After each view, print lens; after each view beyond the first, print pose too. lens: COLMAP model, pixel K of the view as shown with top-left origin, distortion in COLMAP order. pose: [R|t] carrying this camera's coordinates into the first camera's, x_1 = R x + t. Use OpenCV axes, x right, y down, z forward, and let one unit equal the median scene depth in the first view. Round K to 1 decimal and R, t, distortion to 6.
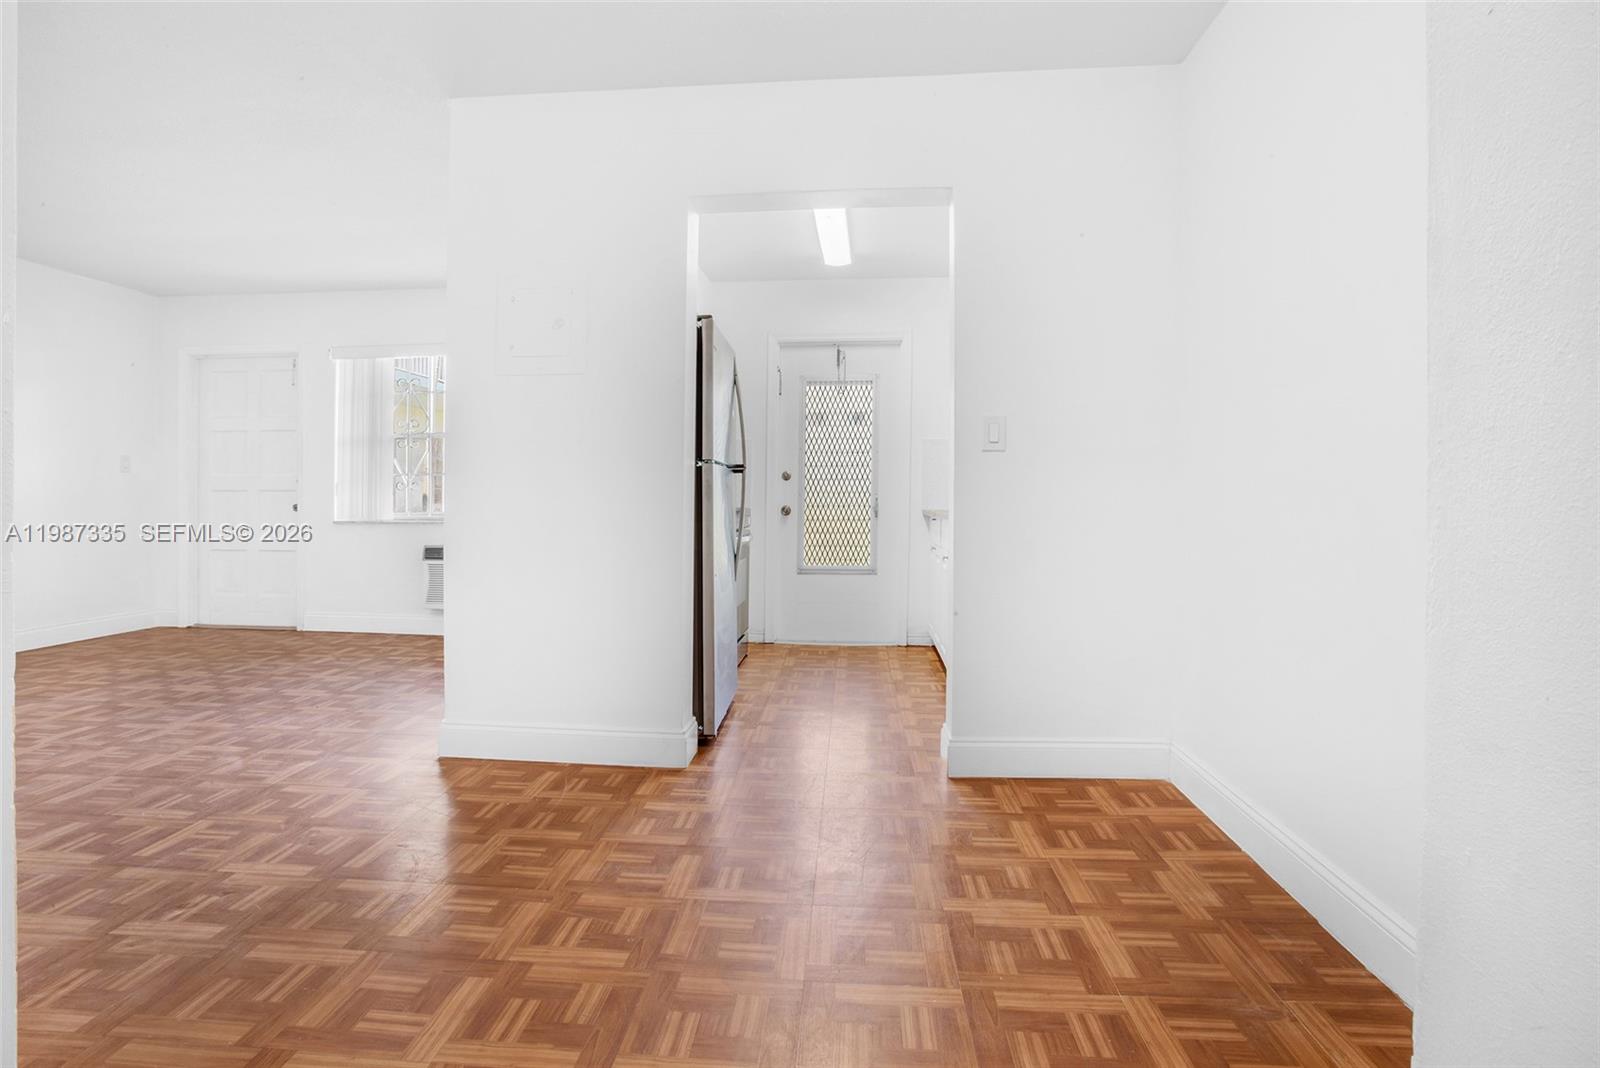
lens RADIAL K [[818.4, 0, 767.6], [0, 818.4, 505.1], [0, 0, 1]] dist [-0.000766, 0.000048]
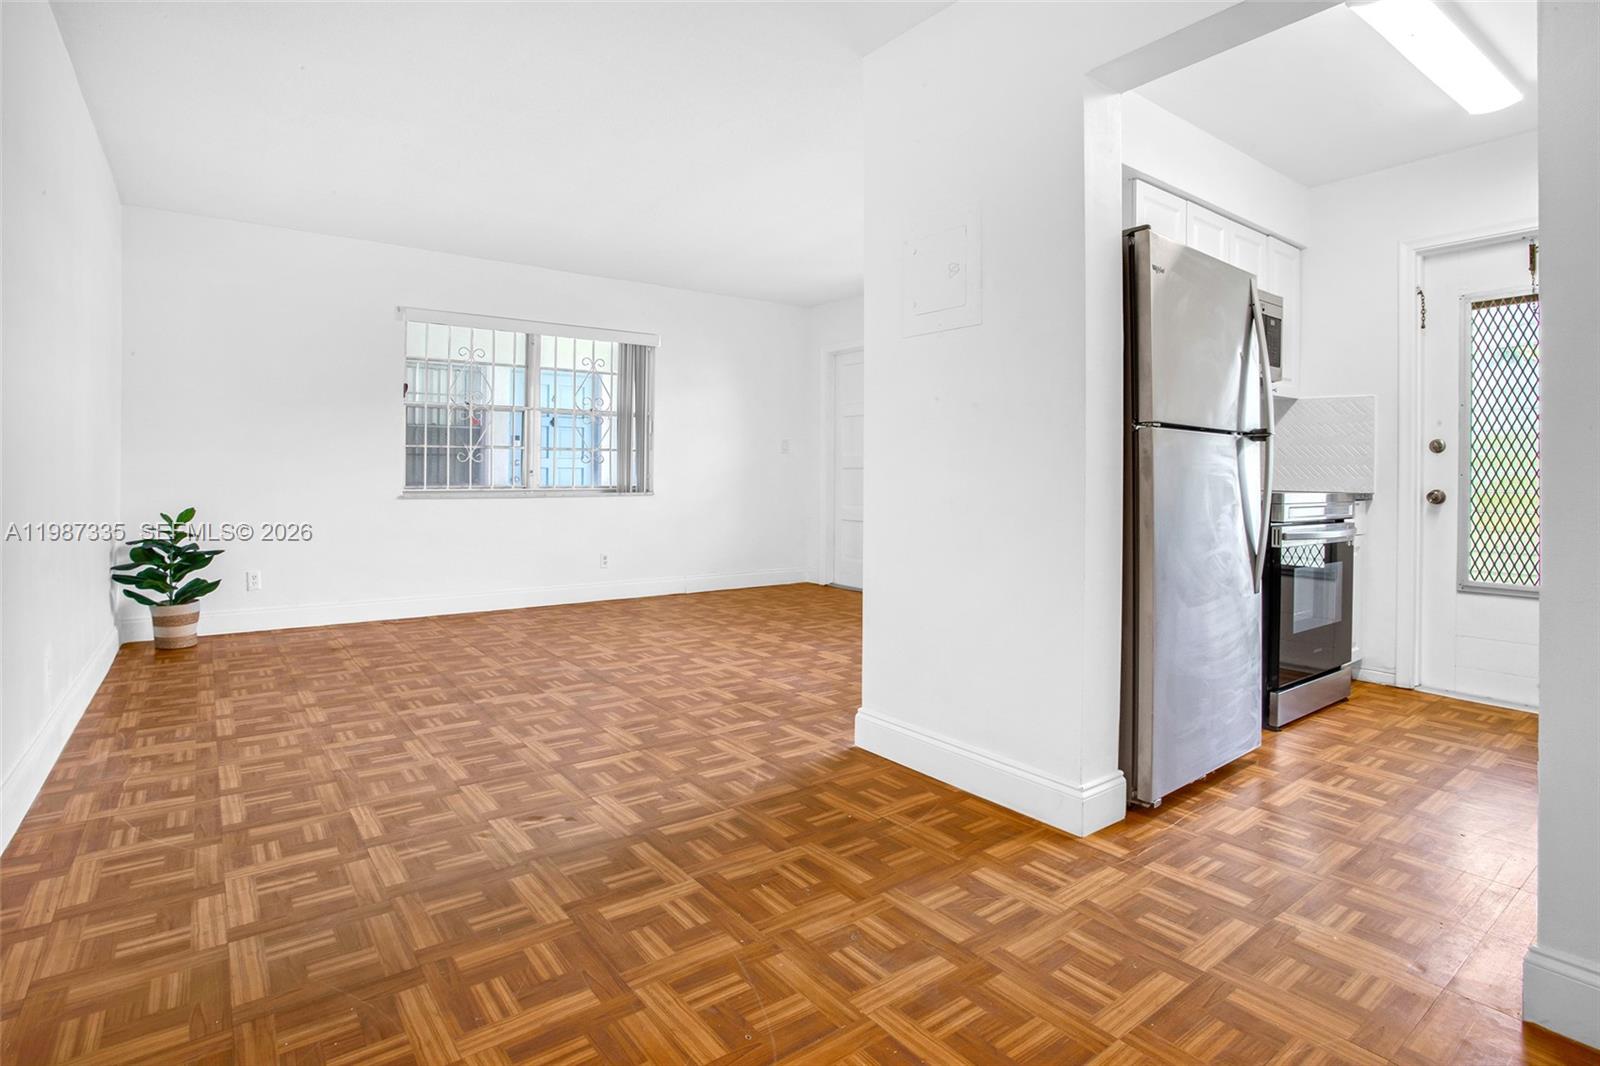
lens RADIAL K [[813.0, 0, 792.7], [0, 813.0, 469.4], [0, 0, 1]] dist [-0.074447, 0.033199]
pose [[0.684686, -0.008132, -0.728793, 0.235037], [-0.009358, 0.999757, -0.019947, 0.003839], [0.728778, 0.020477, 0.684444, 0.289614]]
